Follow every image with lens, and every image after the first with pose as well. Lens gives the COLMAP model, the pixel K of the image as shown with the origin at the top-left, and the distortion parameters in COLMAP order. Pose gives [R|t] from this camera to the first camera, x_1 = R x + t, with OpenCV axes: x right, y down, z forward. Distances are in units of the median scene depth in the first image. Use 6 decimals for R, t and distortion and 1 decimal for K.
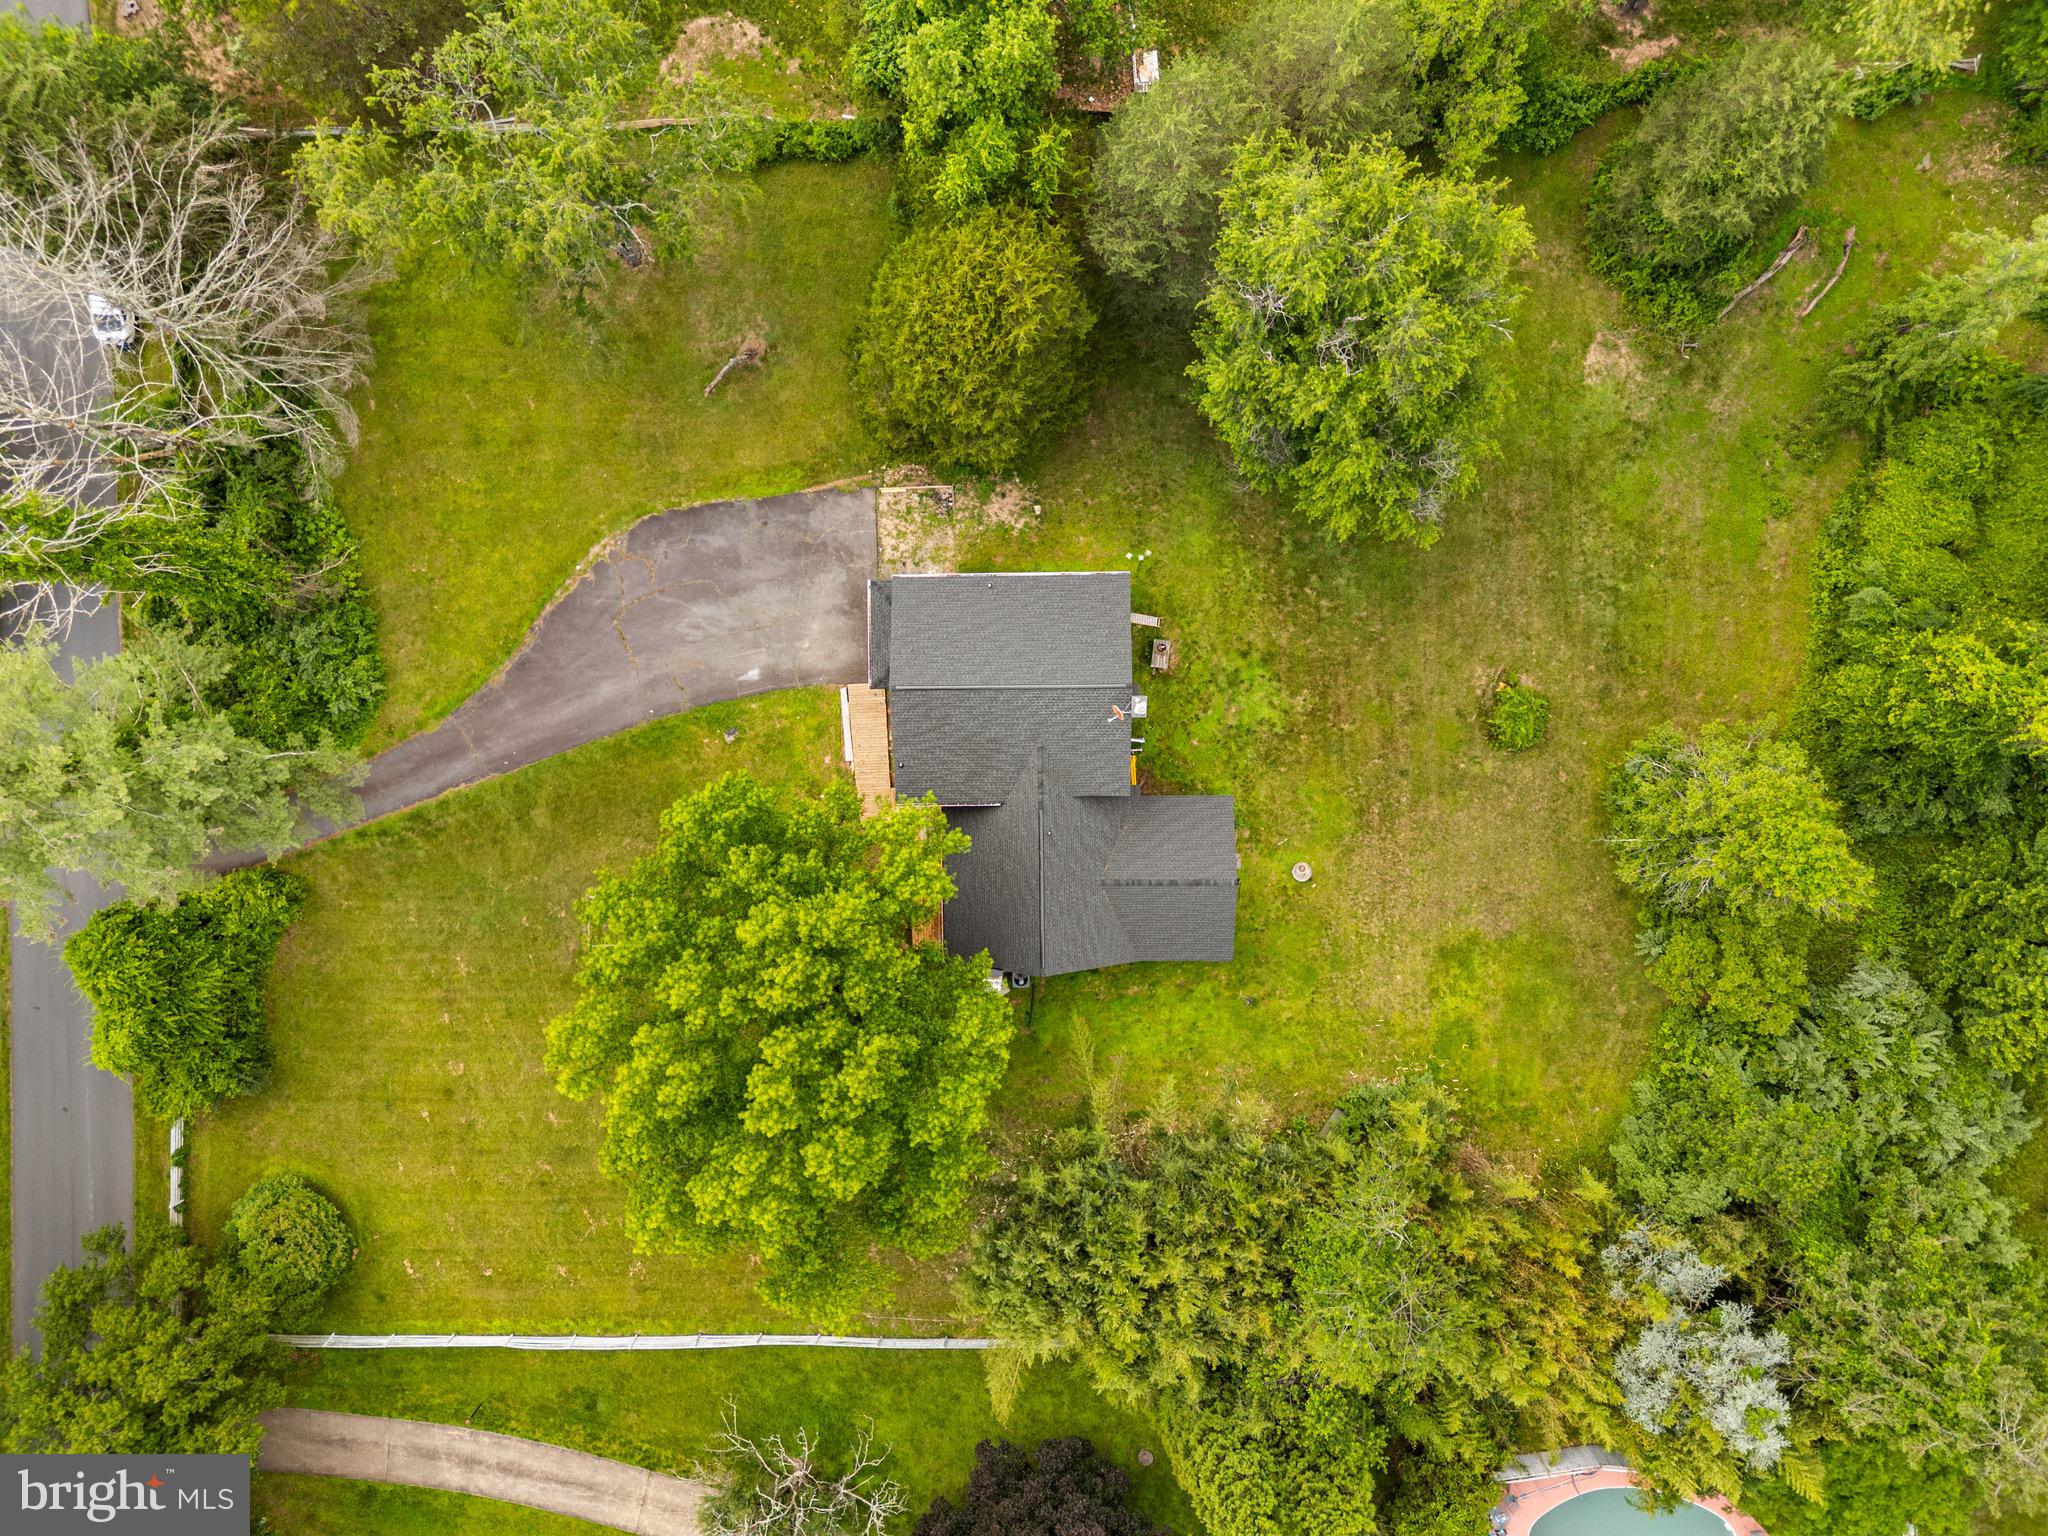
lens RADIAL K [[1414.4, 0, 1024.0], [0, 1414.4, 768.0], [0, 0, 1]] dist [0.051290, -0.002352]
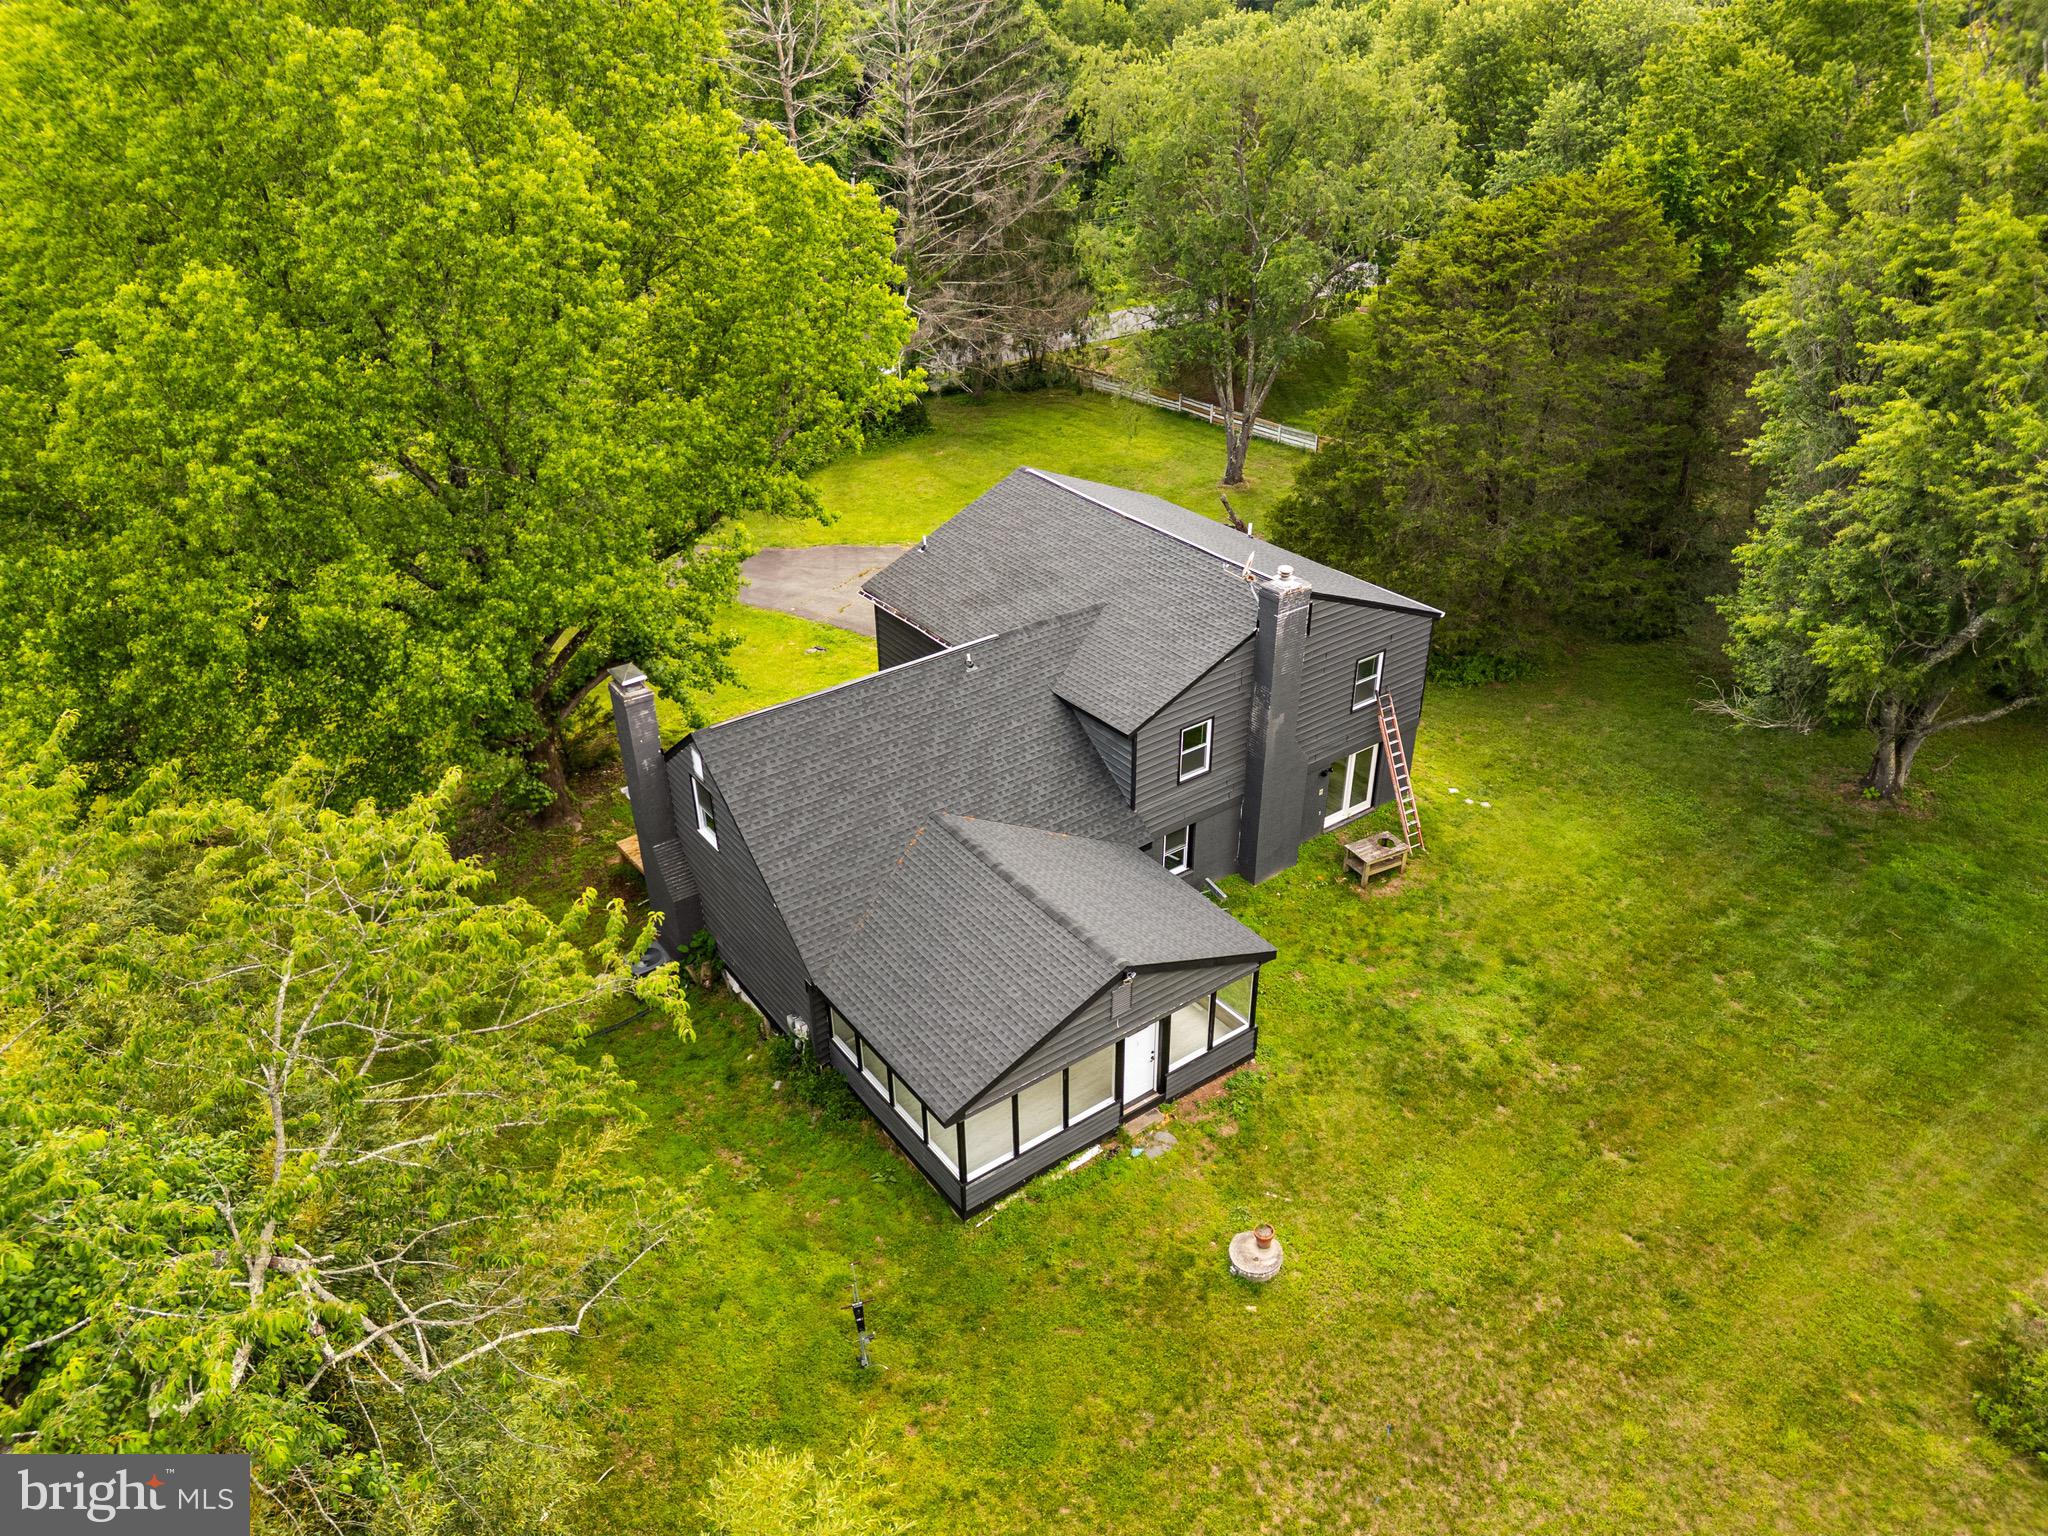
lens RADIAL K [[1414.4, 0, 1024.0], [0, 1414.4, 768.0], [0, 0, 1]] dist [0.051290, -0.002352]
pose [[0.576818, 0.419783, -0.700759, 0.361294], [-0.815842, 0.252973, -0.520006, 0.274308], [-0.041016, 0.871658, 0.488396, 0.724987]]
